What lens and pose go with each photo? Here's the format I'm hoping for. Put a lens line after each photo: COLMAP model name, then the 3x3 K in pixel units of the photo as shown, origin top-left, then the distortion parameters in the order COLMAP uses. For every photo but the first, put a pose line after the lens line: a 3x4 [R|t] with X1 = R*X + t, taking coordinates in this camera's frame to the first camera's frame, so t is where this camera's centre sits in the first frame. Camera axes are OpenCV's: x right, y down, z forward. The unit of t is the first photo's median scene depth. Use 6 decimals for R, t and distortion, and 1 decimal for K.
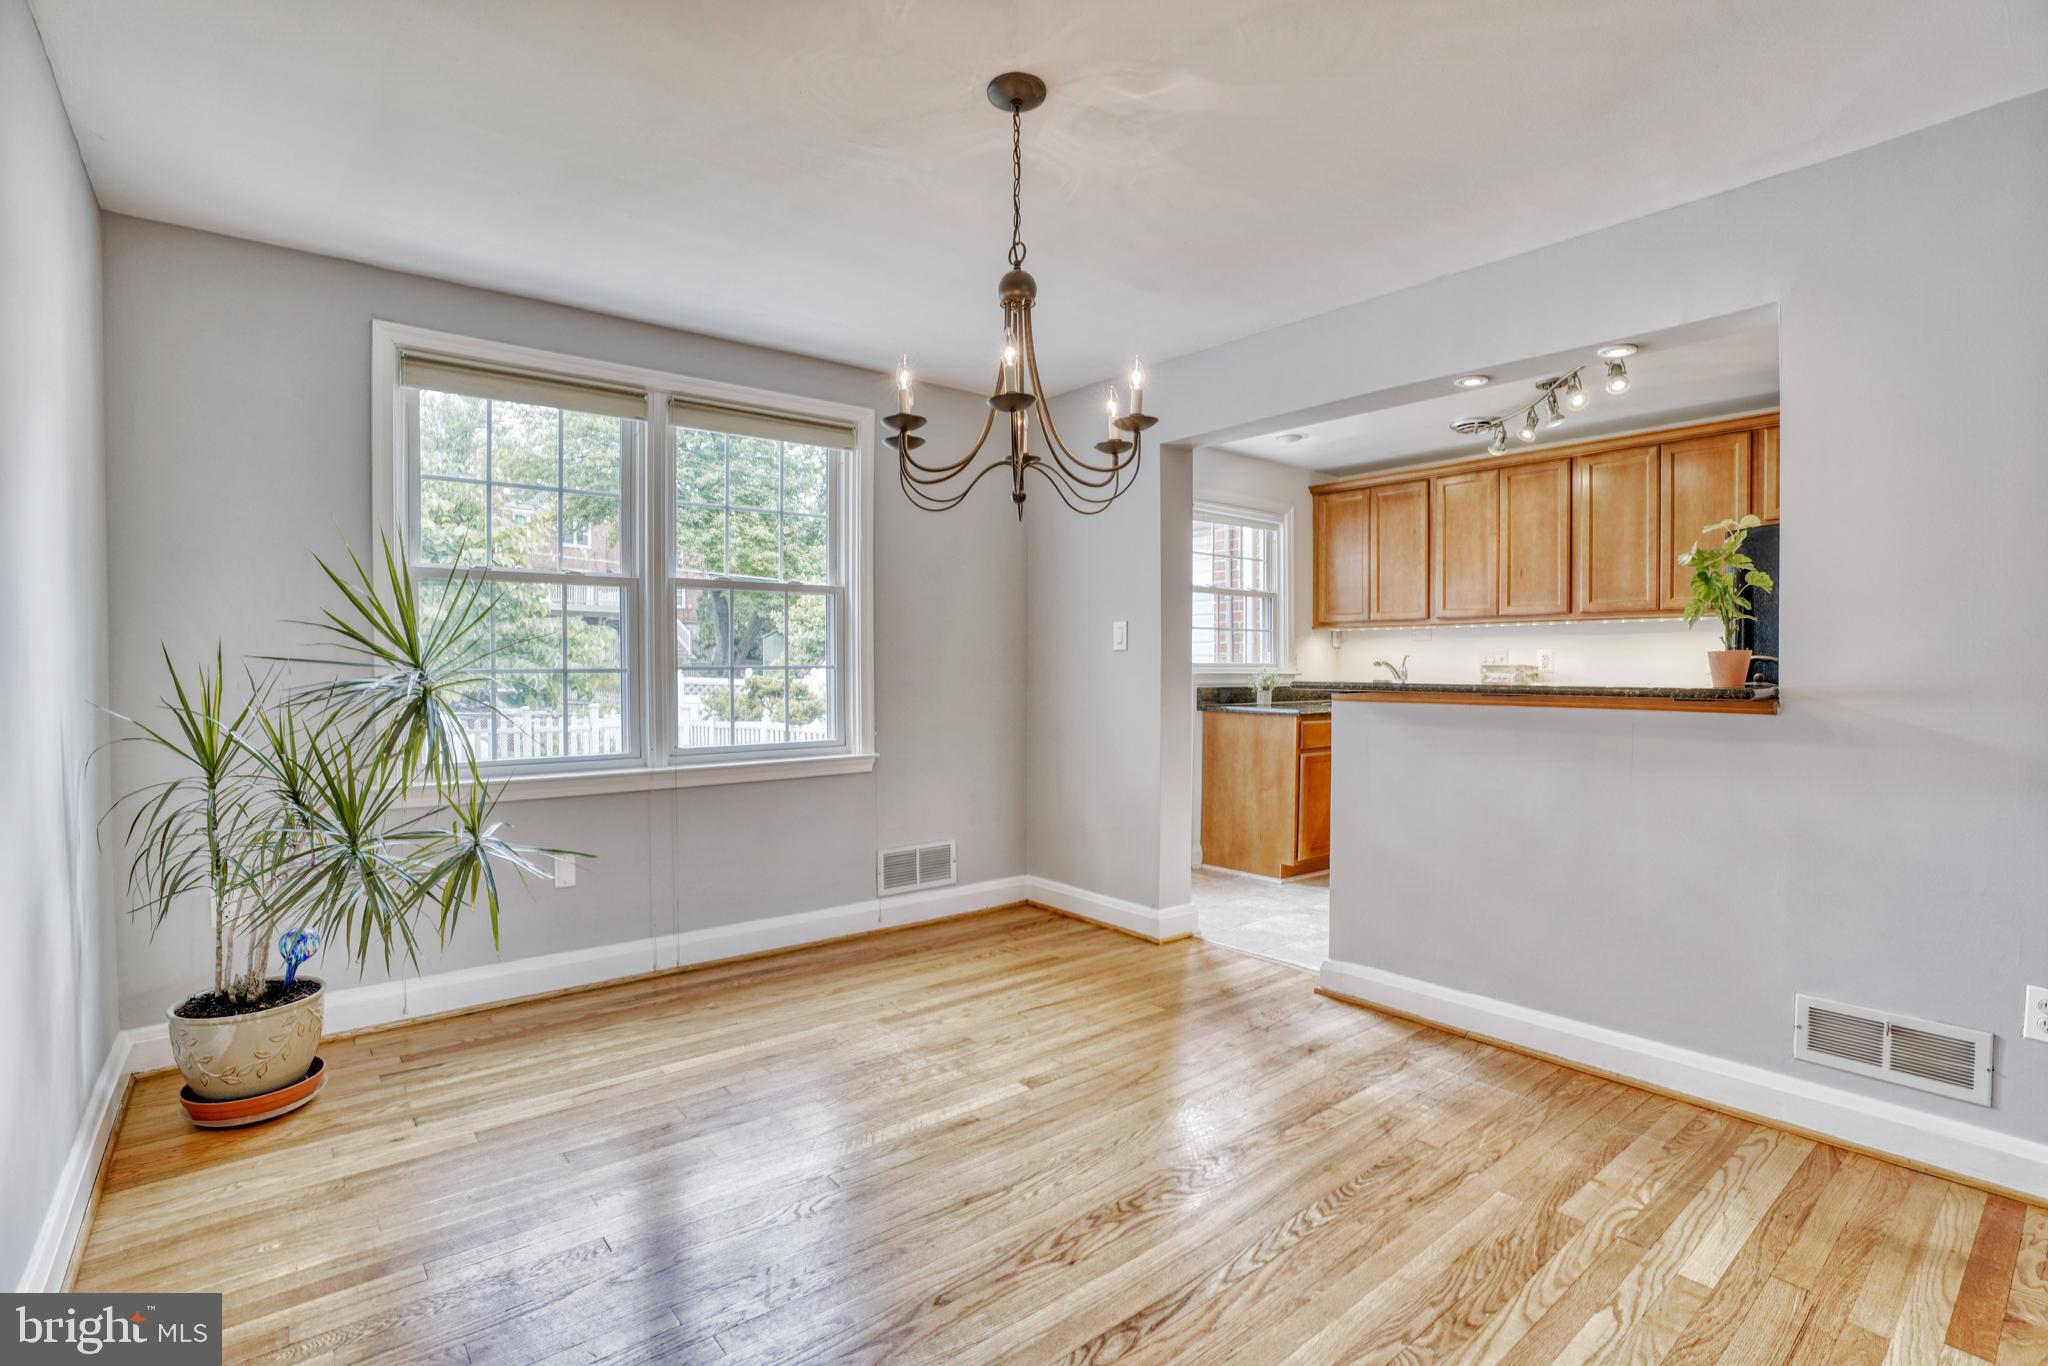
lens RADIAL K [[962.5, 0, 1007.4], [0, 962.5, 690.9], [0, 0, 1]] dist [-0.071921, 0.031637]
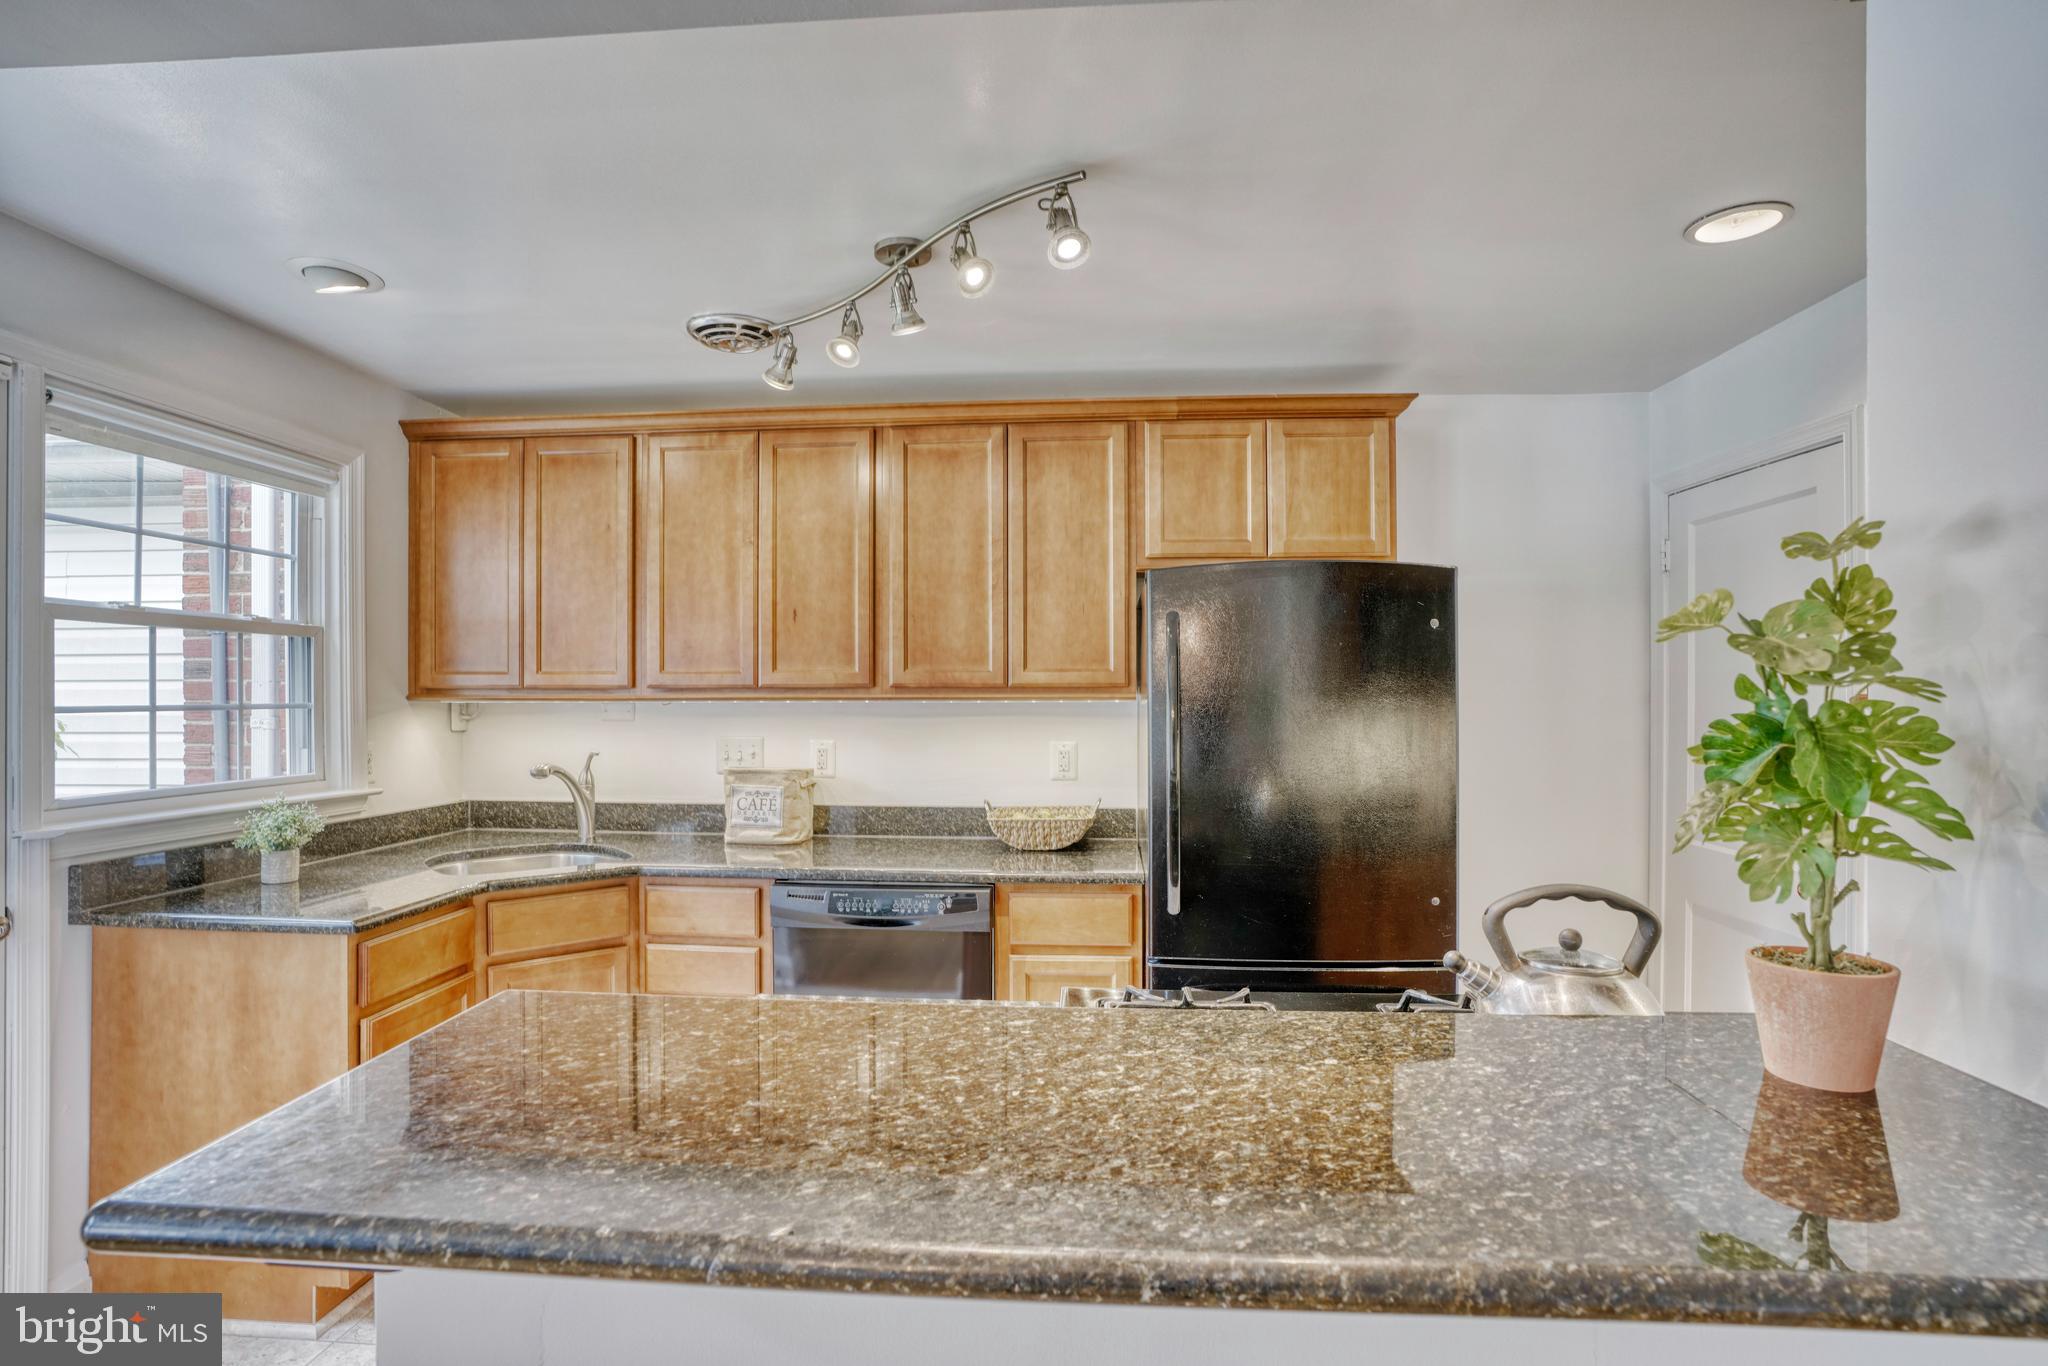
lens RADIAL K [[1033.0, 0, 1009.5], [0, 1033.0, 690.4], [0, 0, 1]] dist [-0.062703, 0.033994]
pose [[0.687644, 0.001456, 0.726046, 0.213632], [0.019872, 0.999586, -0.020825, -0.075808], [-0.725776, 0.028748, 0.687330, 0.571928]]
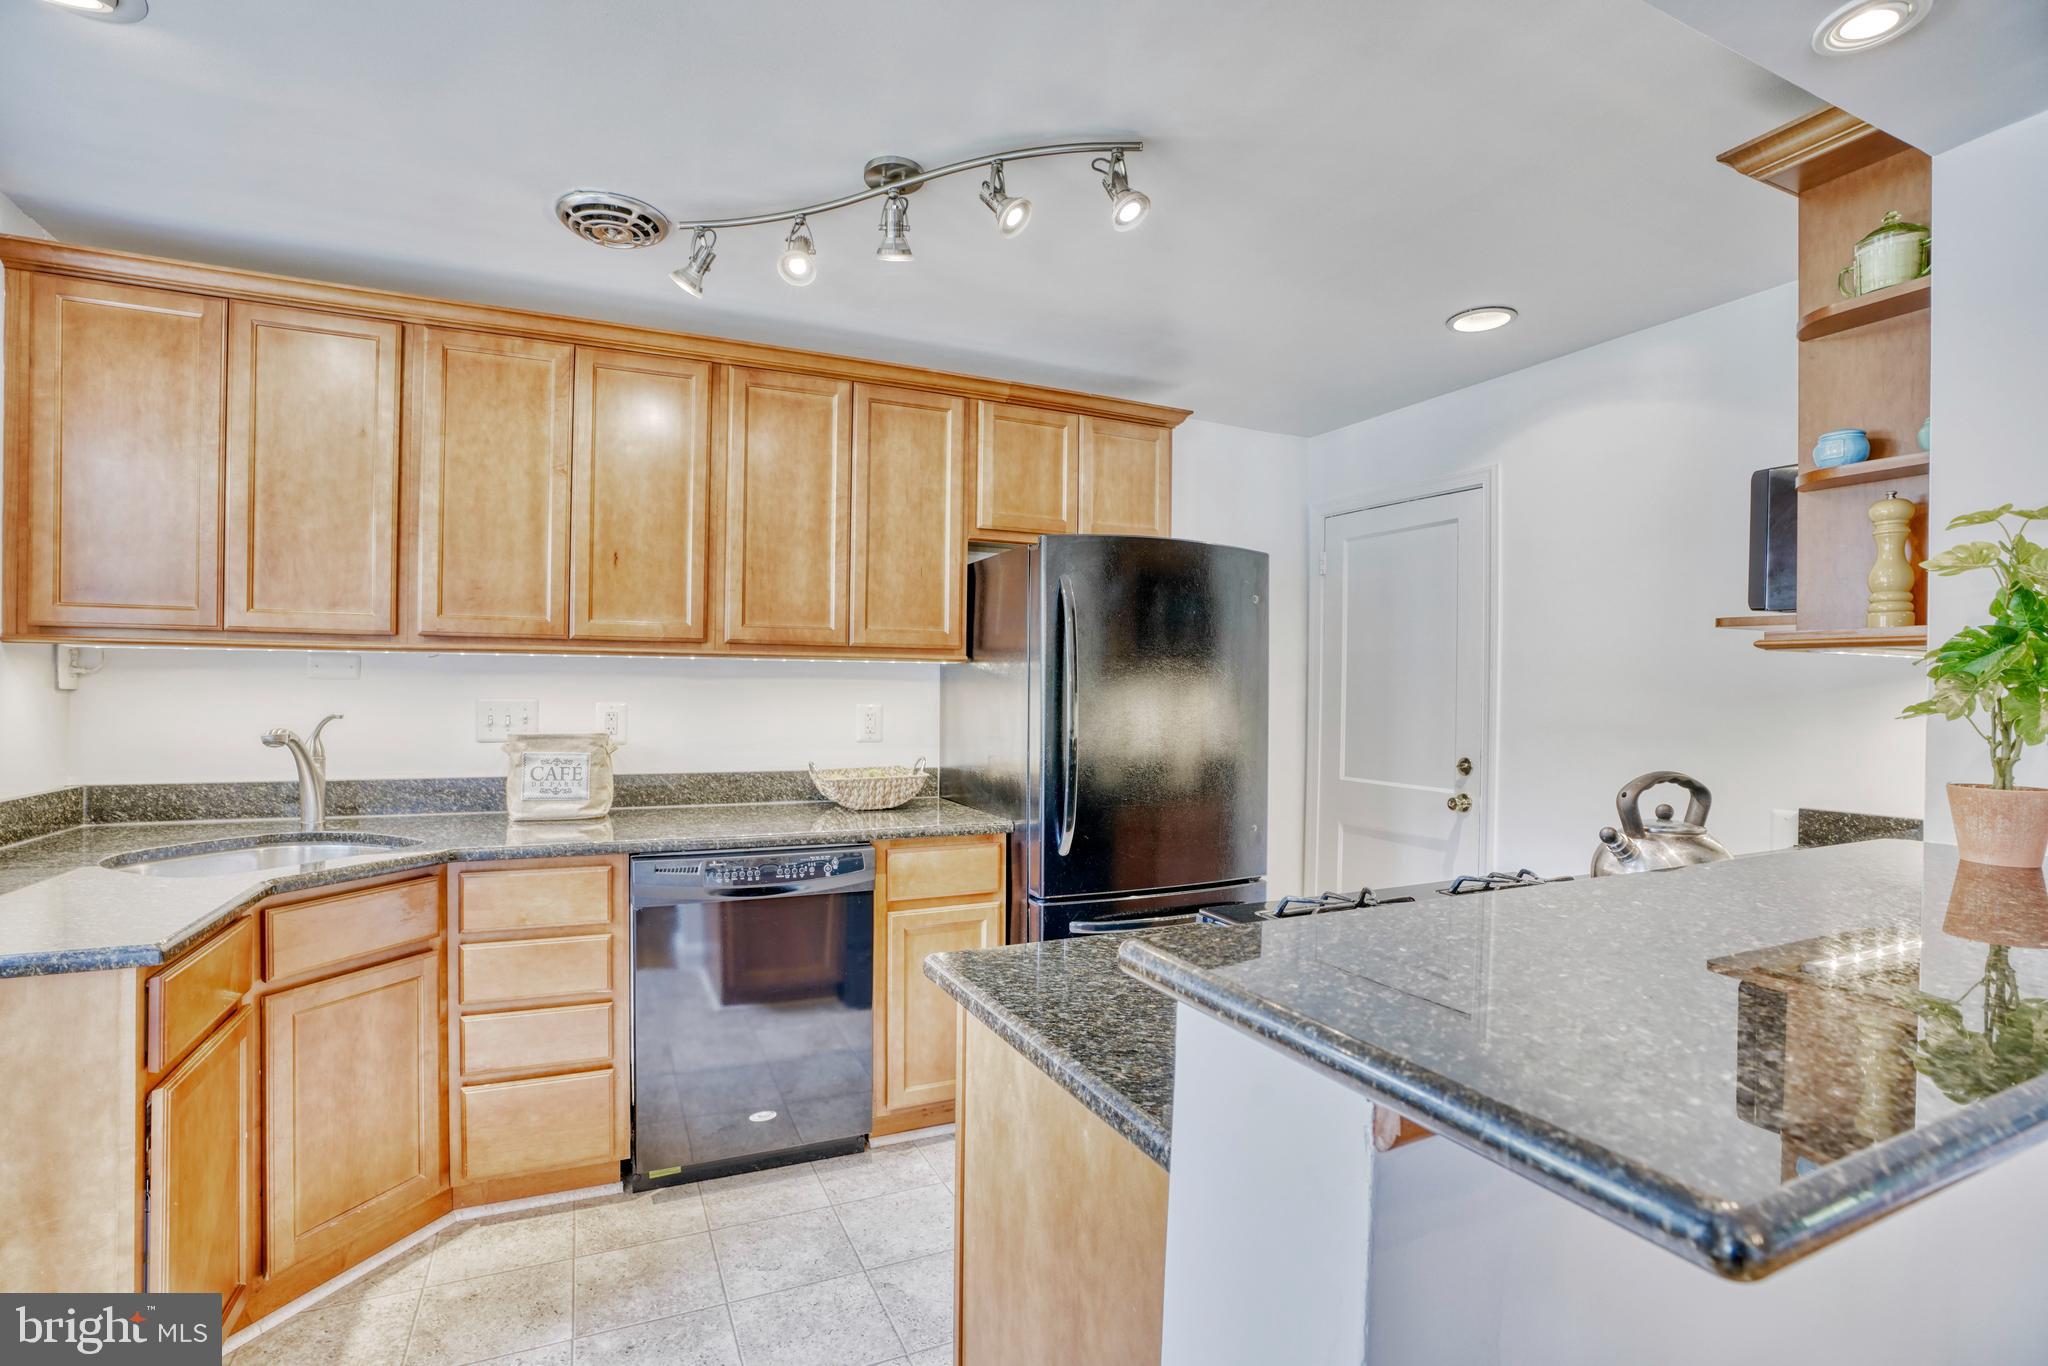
lens RADIAL K [[943.4, 0, 1009.4], [0, 943.4, 690.6], [0, 0, 1]] dist [-0.070937, 0.027627]
pose [[0.247589, 0.000111, 0.968865, 0.128954], [0.015295, 0.999875, -0.004023, -0.057234], [-0.968745, 0.015815, 0.247556, 0.810908]]
